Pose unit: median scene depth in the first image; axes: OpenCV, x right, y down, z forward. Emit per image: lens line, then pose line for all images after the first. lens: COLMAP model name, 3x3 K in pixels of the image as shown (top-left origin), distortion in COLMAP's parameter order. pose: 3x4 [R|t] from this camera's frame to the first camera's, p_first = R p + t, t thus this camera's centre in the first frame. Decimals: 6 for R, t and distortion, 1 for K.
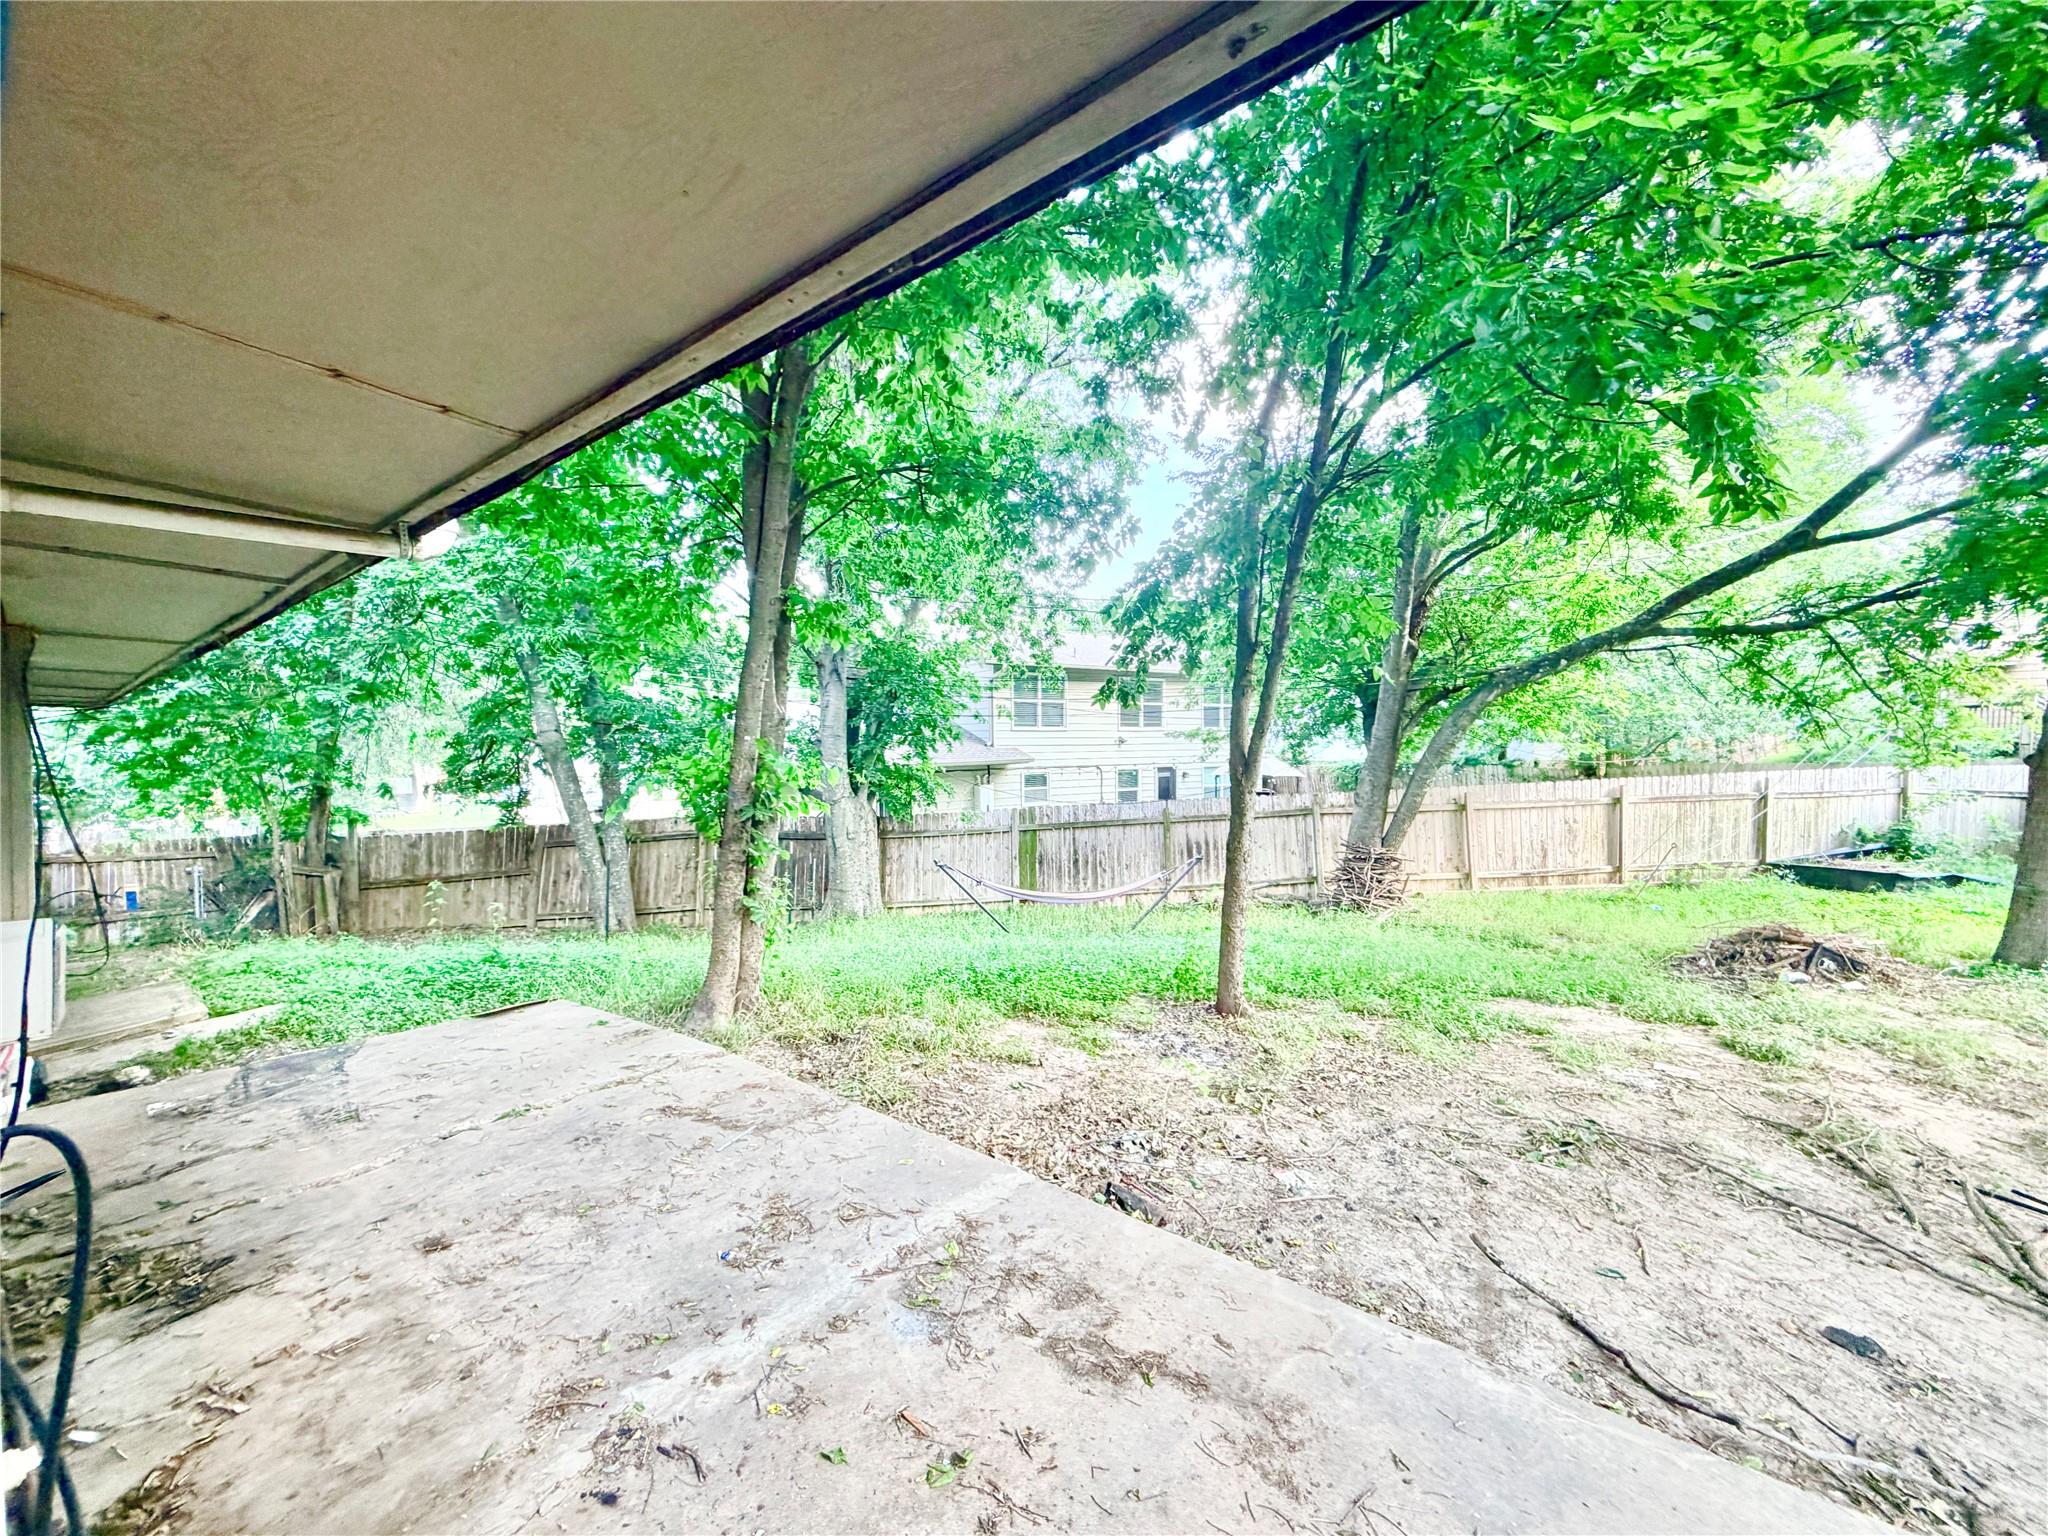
lens RADIAL K [[818.5, 0, 1018.9], [0, 818.5, 769.7], [0, 0, 1]] dist [0.001271, 0.000055]
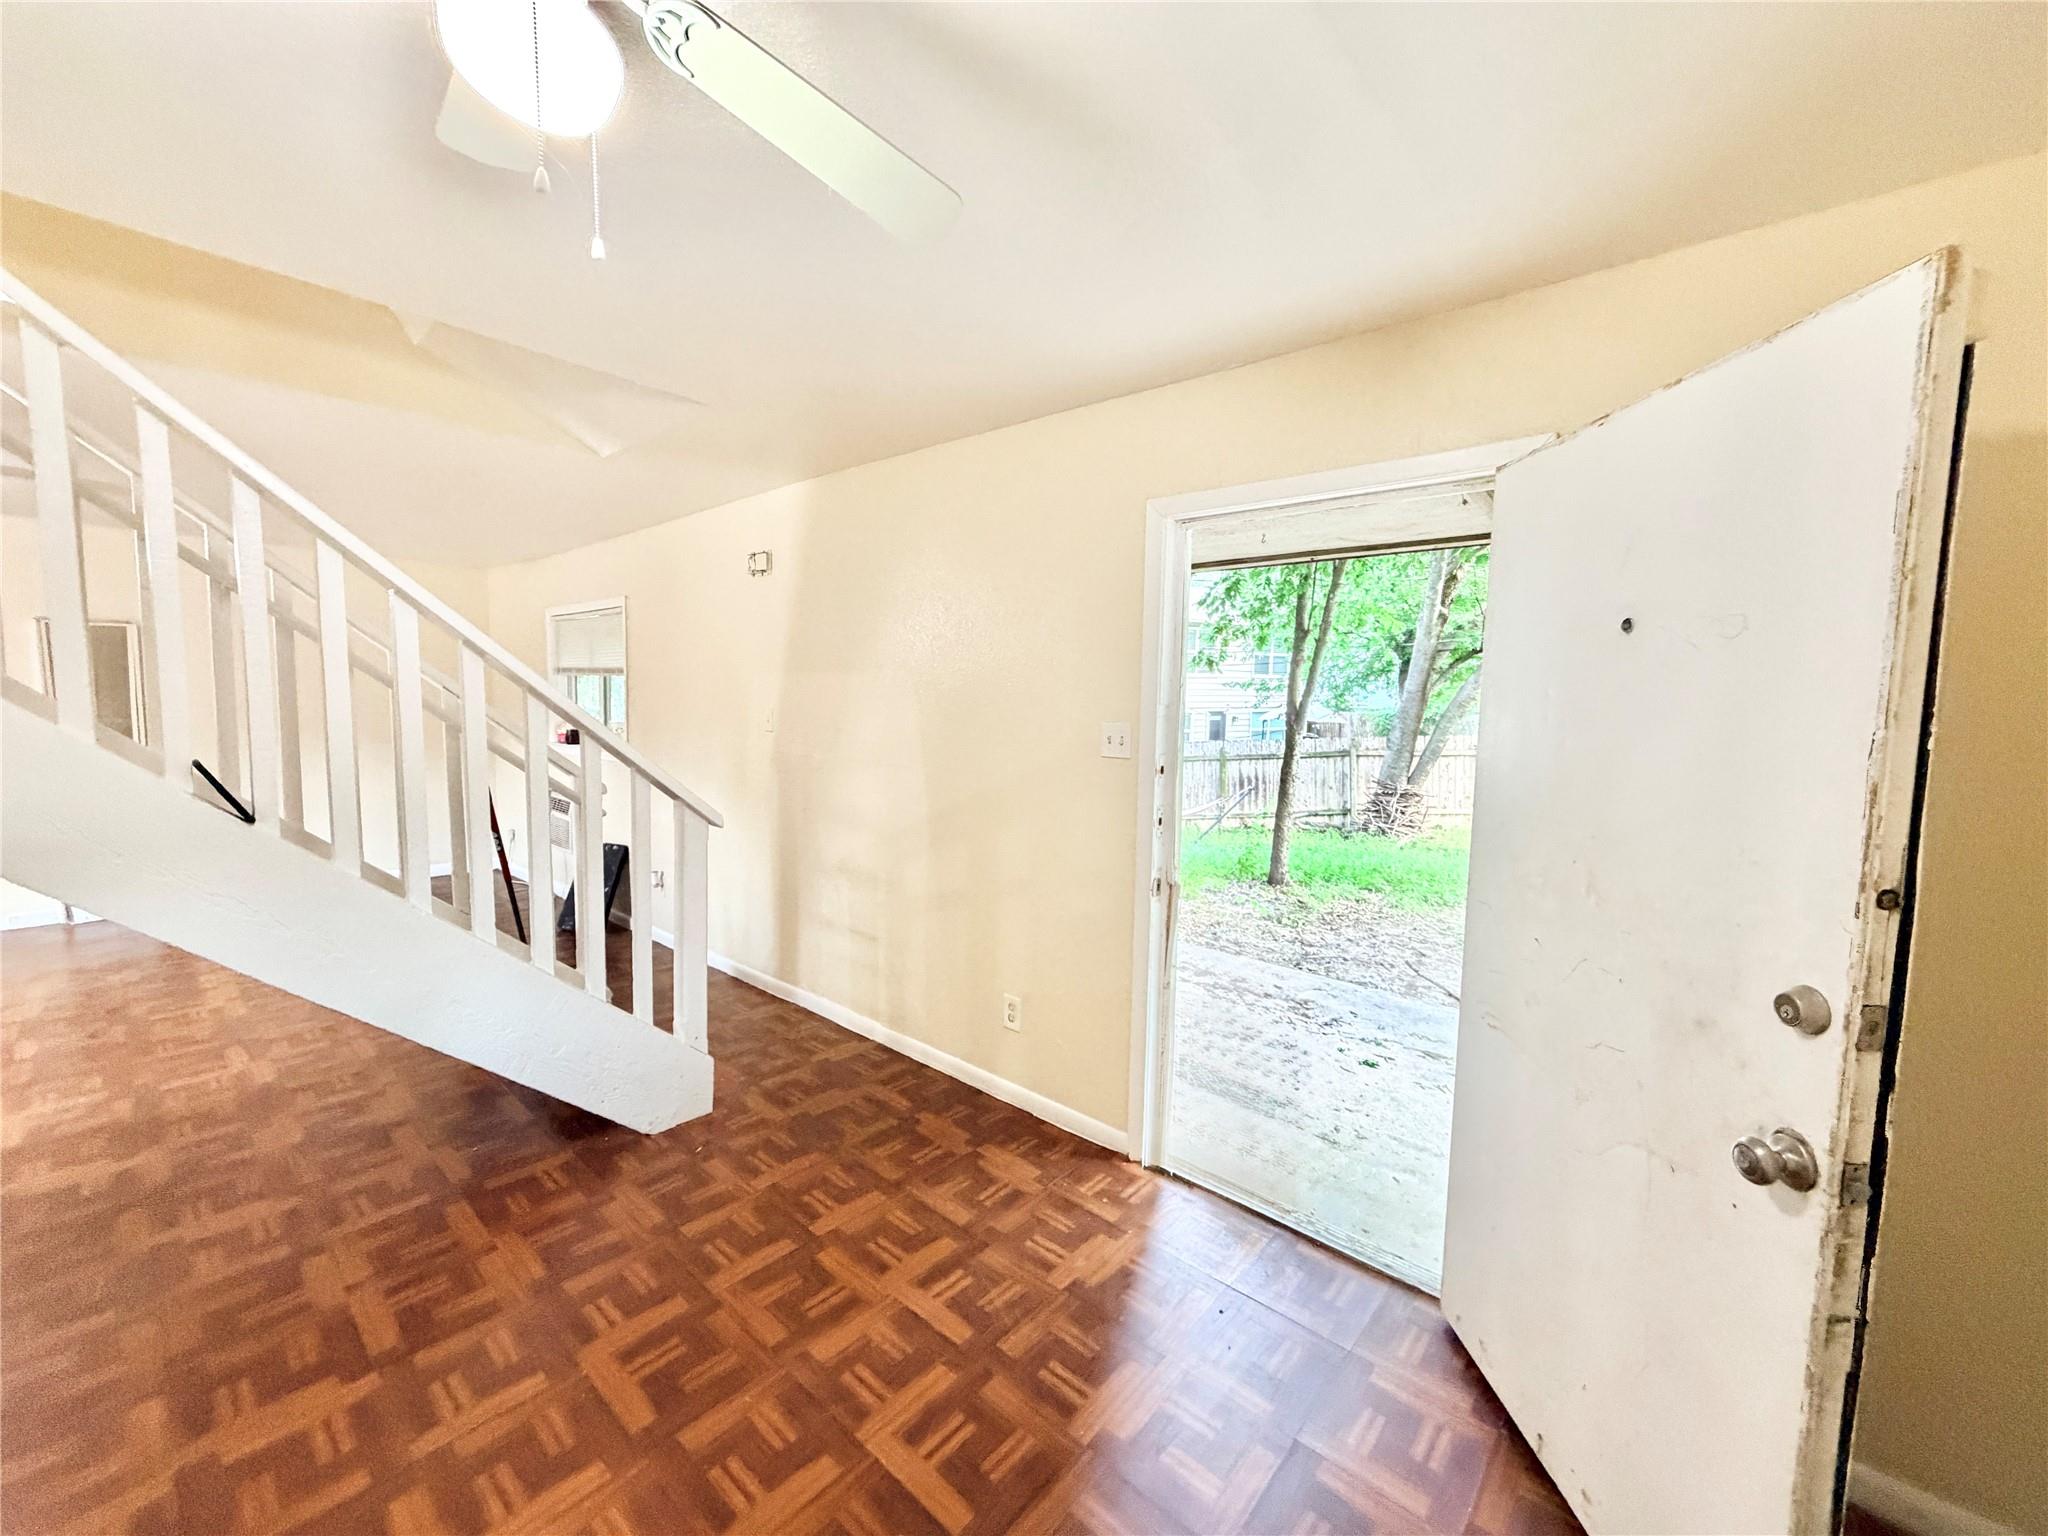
lens RADIAL K [[818.5, 0, 1018.9], [0, 818.5, 769.7], [0, 0, 1]] dist [0.001271, 0.000055]
pose [[0.998575, 0.025475, -0.046897, -0.063991], [-0.021896, 0.996920, 0.075313, -0.003118], [0.048671, -0.074179, 0.996057, -0.211039]]
